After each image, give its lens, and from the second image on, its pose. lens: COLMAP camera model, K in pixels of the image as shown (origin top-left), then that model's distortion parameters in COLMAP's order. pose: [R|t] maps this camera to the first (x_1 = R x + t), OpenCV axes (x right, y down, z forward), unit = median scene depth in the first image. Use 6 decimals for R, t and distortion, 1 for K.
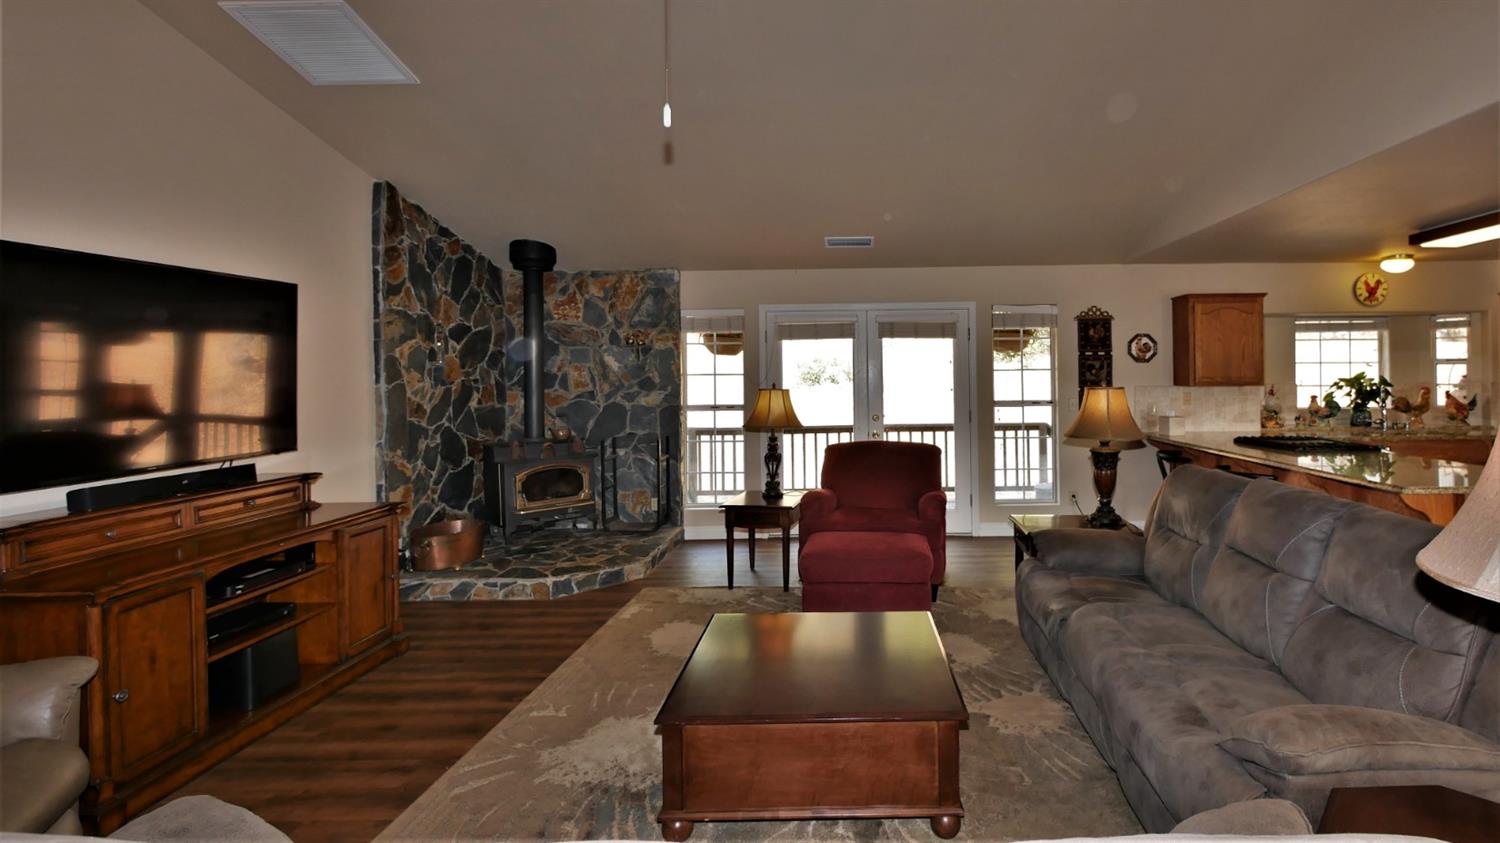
lens RADIAL K [[689.5, 0, 846.4], [0, 689.5, 376.1], [0, 0, 1]] dist [-0.010522, -0.000089]
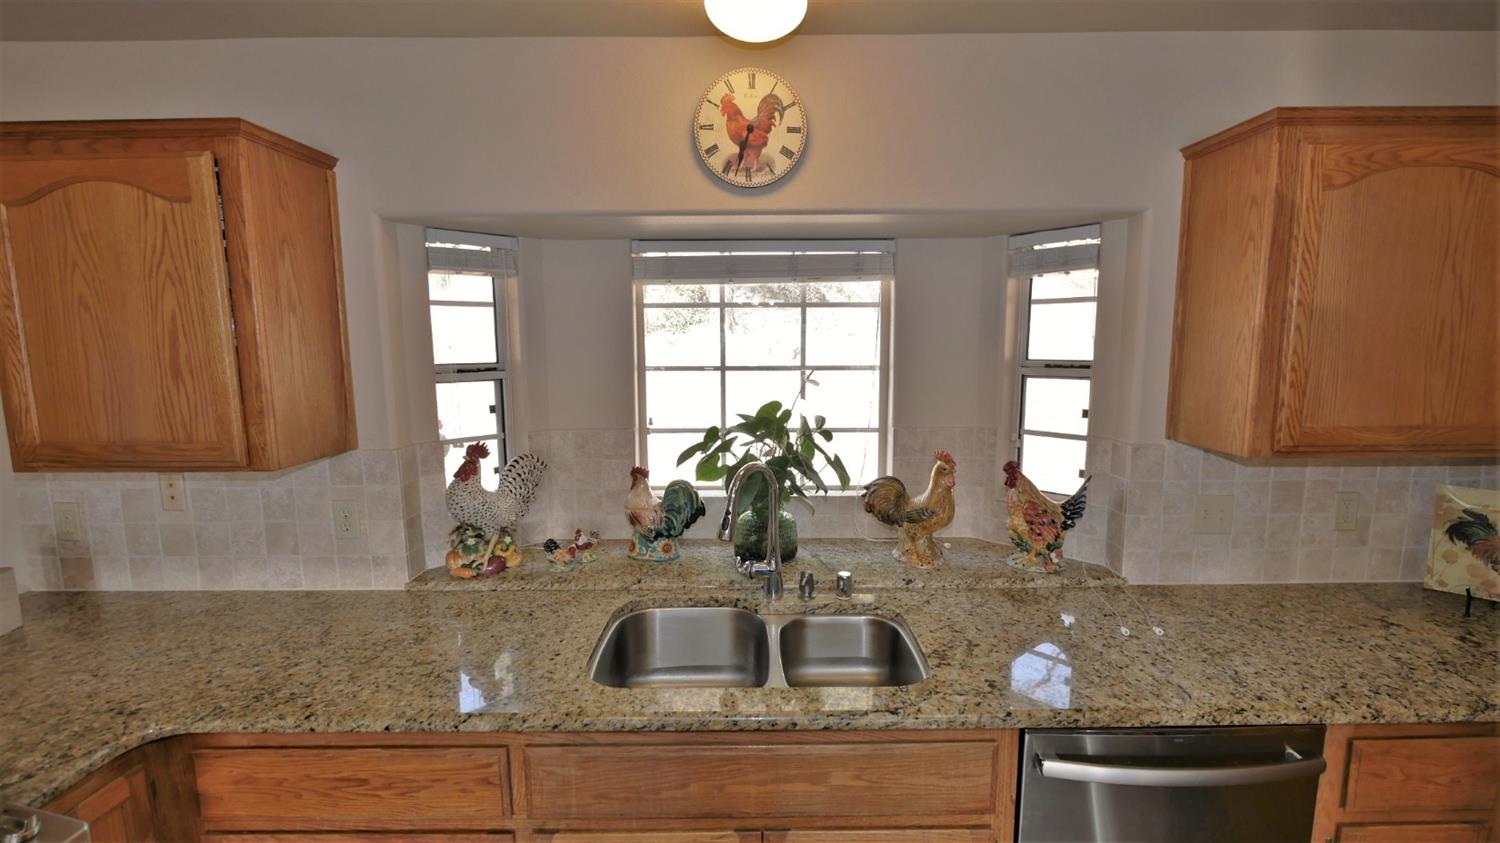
lens RADIAL K [[646.0, 0, 757.0], [0, 646.0, 422.3], [0, 0, 1]] dist [-0.006801, -0.000259]
pose [[0.999828, 0.001763, 0.018455, 0.793793], [-0.004167, 0.991361, 0.131095, -0.040578], [-0.018064, -0.131149, 0.991198, 0.737189]]
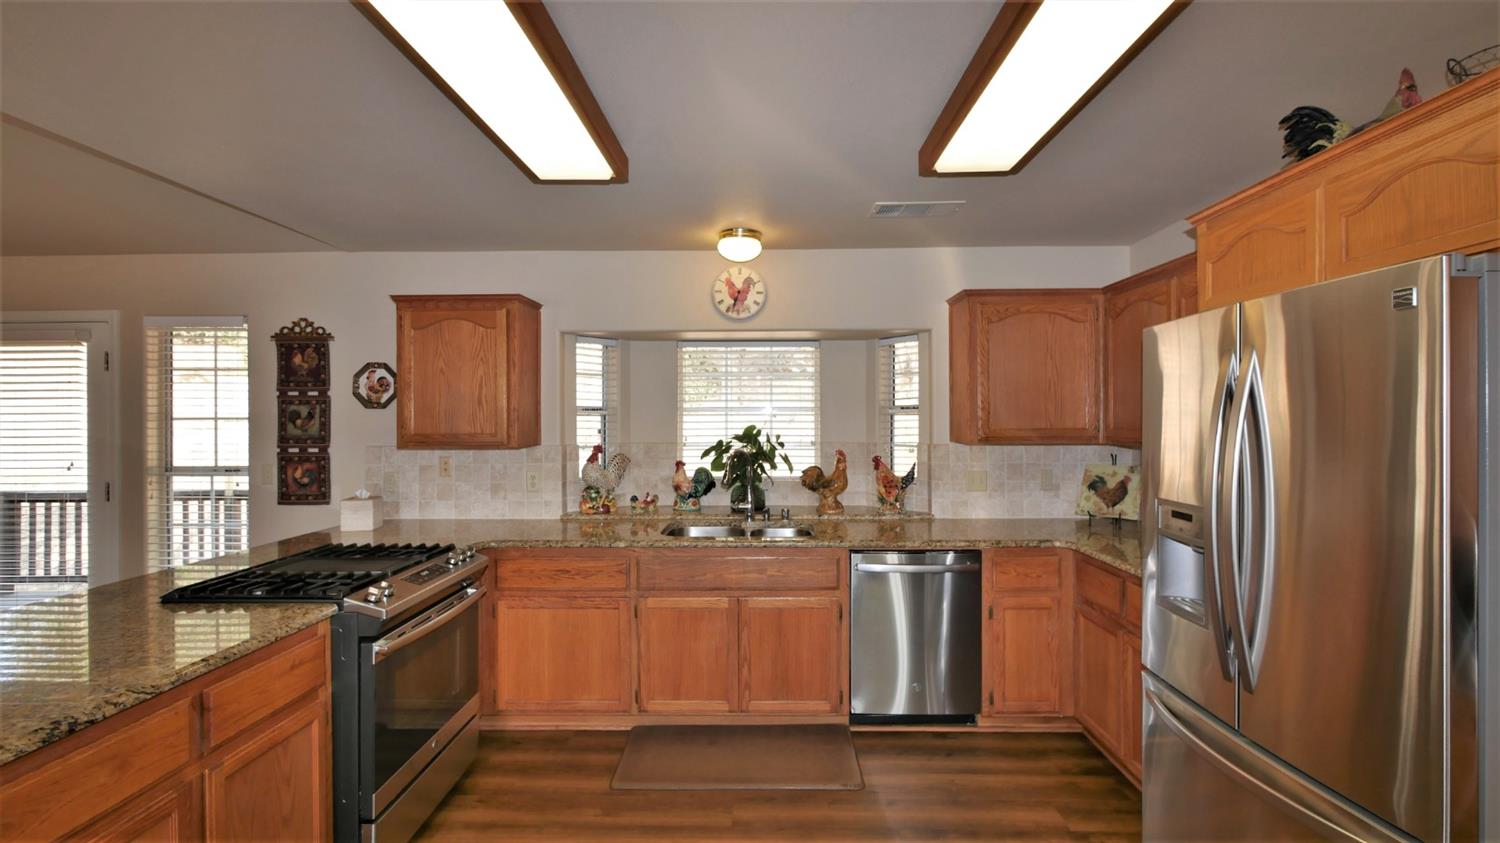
lens RADIAL K [[654.4, 0, 753.6], [0, 654.4, 418.3], [0, 0, 1]] dist [0.000190, 0.000220]
pose [[0.999952, 0.007575, -0.006217, 0.814185], [-0.007572, 0.999971, 0.000503, -0.014290], [0.006221, -0.000456, 0.999981, 0.424279]]
